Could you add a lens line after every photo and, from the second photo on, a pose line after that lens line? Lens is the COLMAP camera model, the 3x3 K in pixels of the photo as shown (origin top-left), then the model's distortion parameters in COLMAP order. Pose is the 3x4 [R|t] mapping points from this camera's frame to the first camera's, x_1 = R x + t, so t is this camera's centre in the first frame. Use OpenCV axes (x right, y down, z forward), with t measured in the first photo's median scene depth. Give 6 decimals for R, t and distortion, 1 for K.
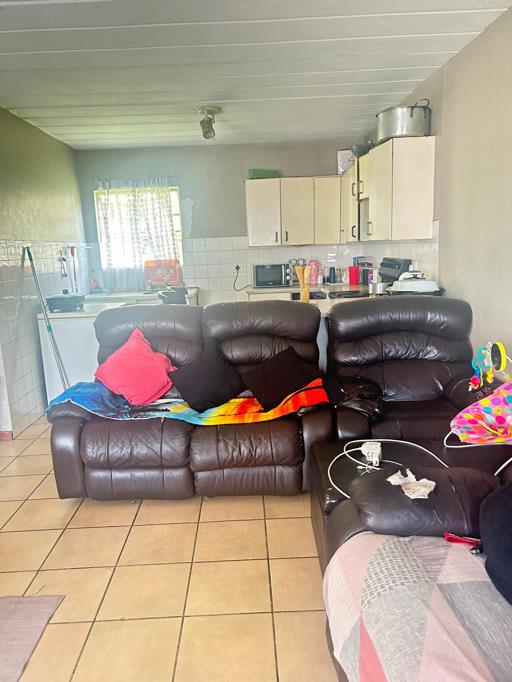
lens RADIAL K [[517.2, 0, 253.8], [0, 517.2, 355.6], [0, 0, 1]] dist [0.006255, 0.000085]
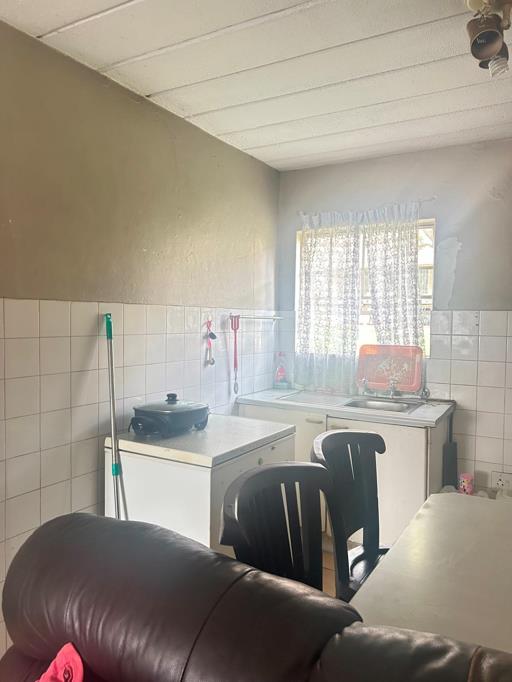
lens RADIAL K [[517.2, 0, 253.8], [0, 517.2, 355.6], [0, 0, 1]] dist [0.006255, 0.000085]
pose [[0.852719, 0.085836, -0.515270, -0.012092], [-0.149484, 0.985253, -0.083252, -0.104878], [0.500525, 0.148015, 0.852975, 0.444944]]
